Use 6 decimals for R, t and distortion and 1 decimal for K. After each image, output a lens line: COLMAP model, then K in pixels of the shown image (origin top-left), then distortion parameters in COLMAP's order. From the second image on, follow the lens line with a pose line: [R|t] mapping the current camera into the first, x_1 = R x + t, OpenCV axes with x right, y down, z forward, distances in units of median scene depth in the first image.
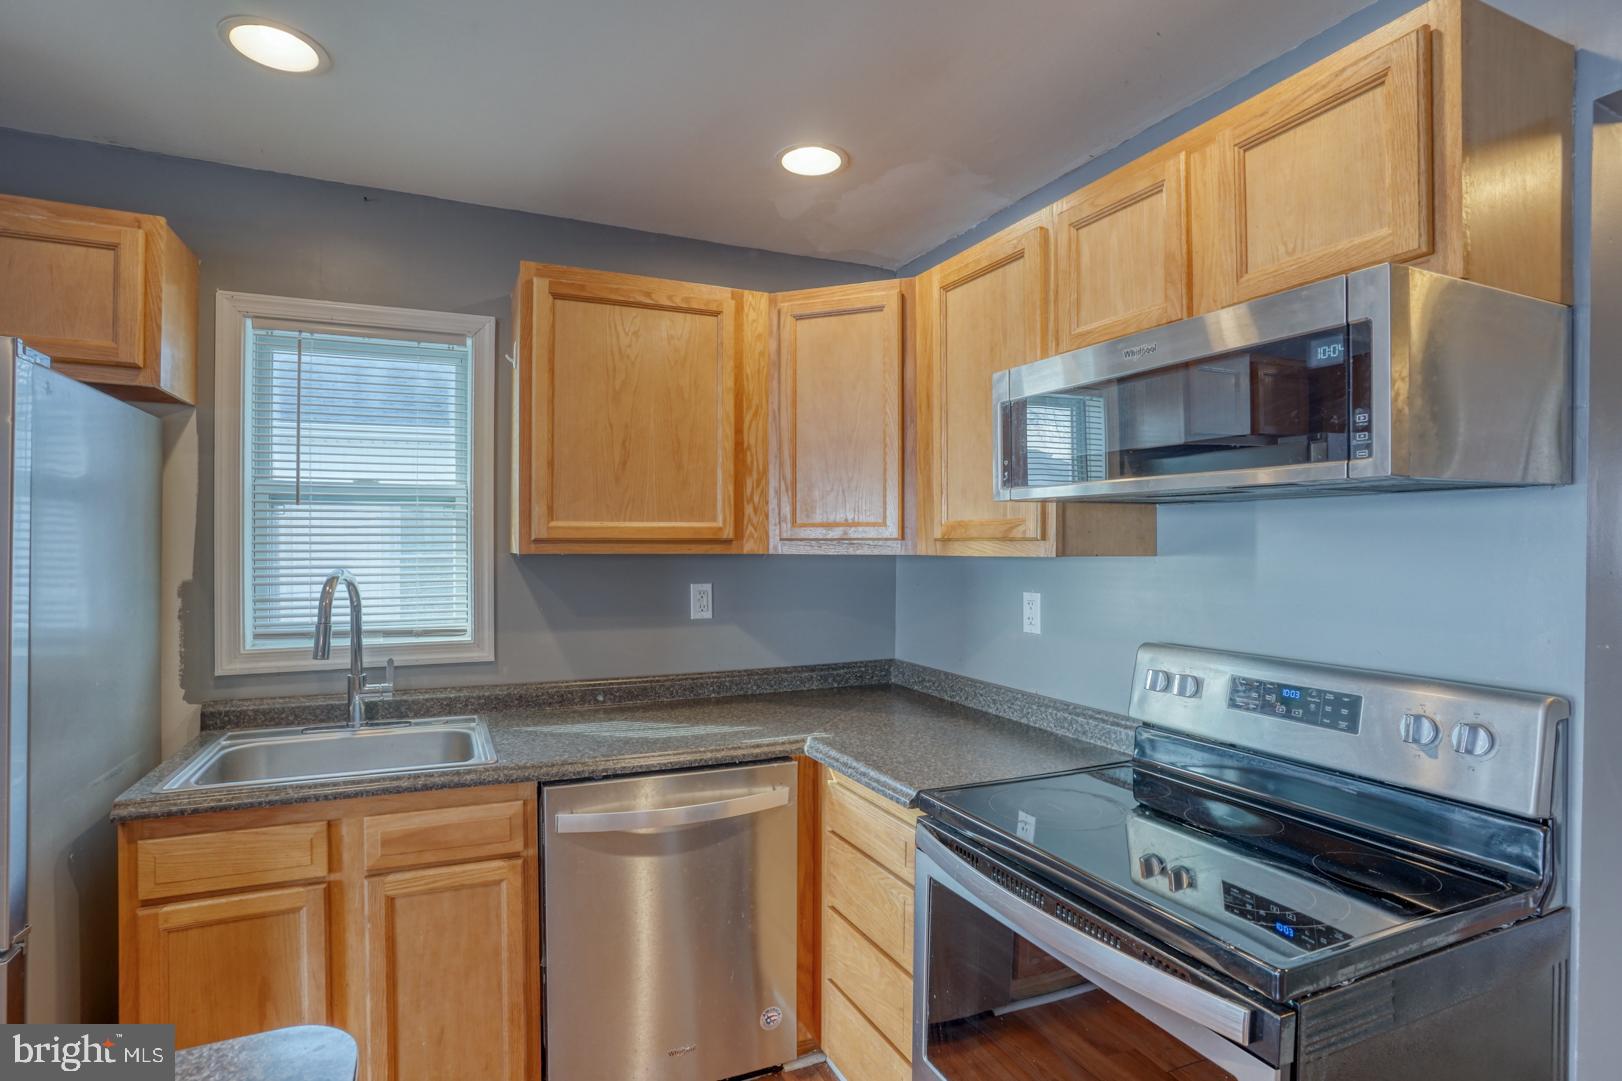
lens RADIAL K [[803.7, 0, 763.1], [0, 803.7, 548.7], [0, 0, 1]] dist [-0.040607, 0.010464]
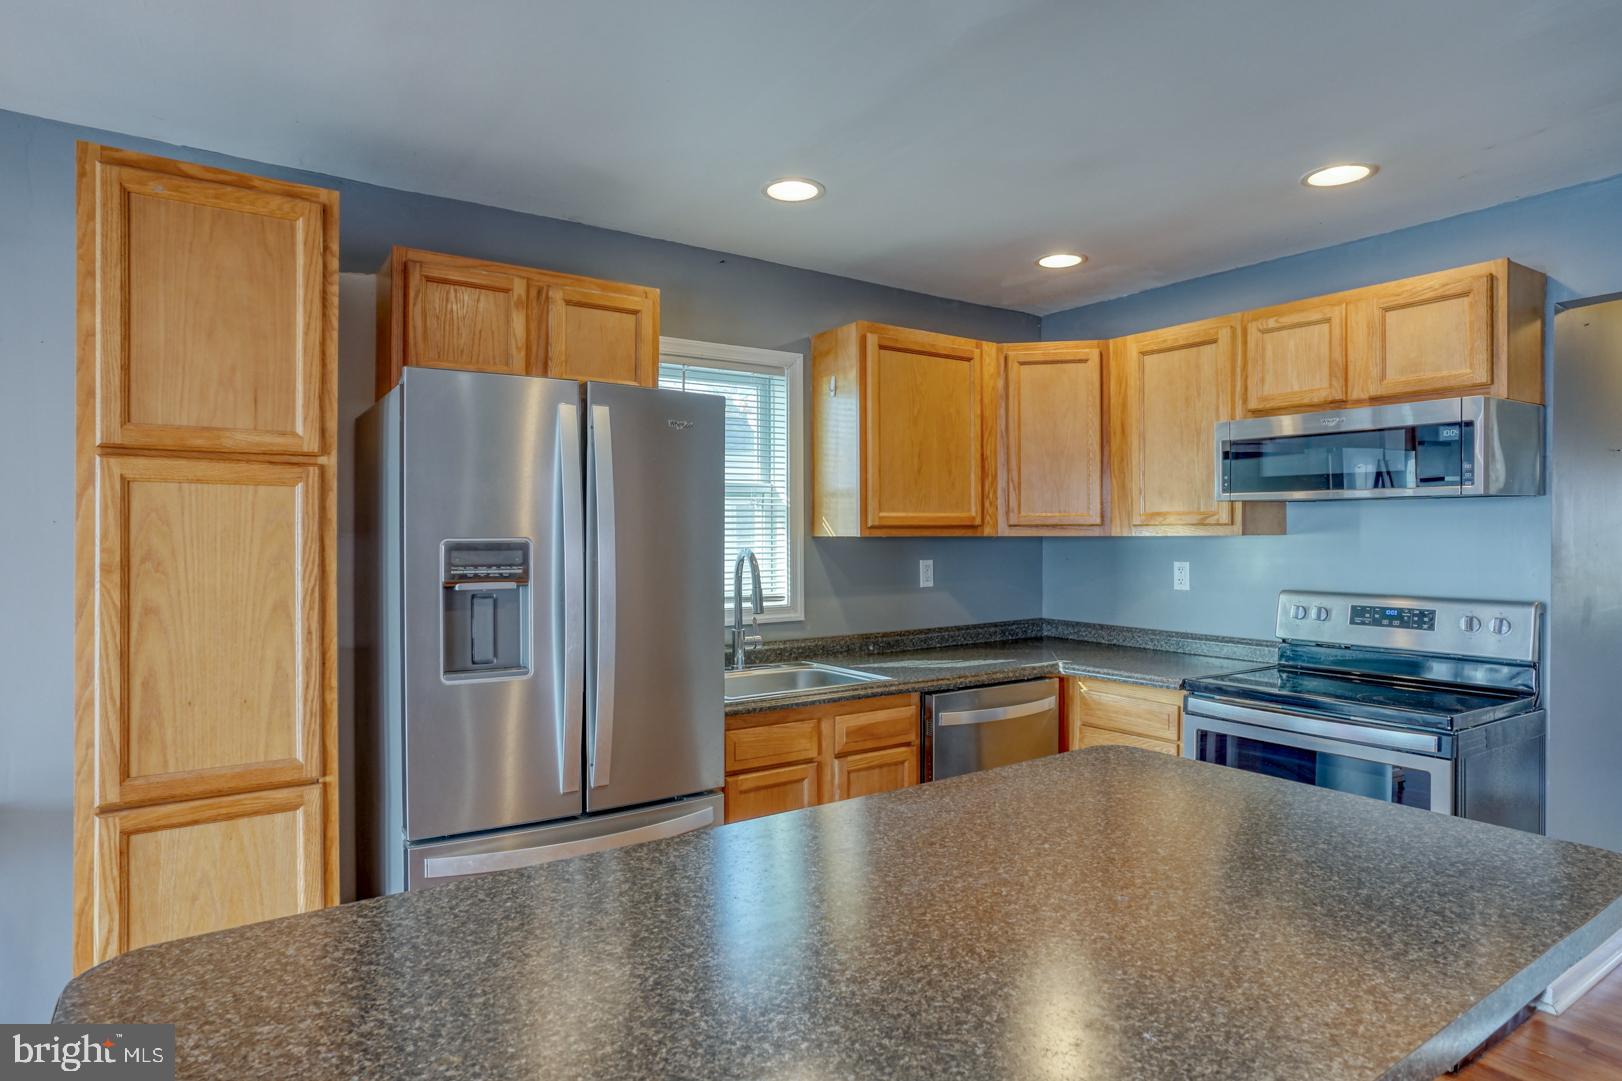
lens RADIAL K [[901.8, 0, 805.5], [0, 901.8, 536.1], [0, 0, 1]] dist [-0.004721, 0.005196]
pose [[0.980428, -0.006679, 0.196763, -0.758056], [0.006832, 0.999977, -0.000096, 0.005378], [-0.196758, 0.001439, 0.980451, -0.531211]]
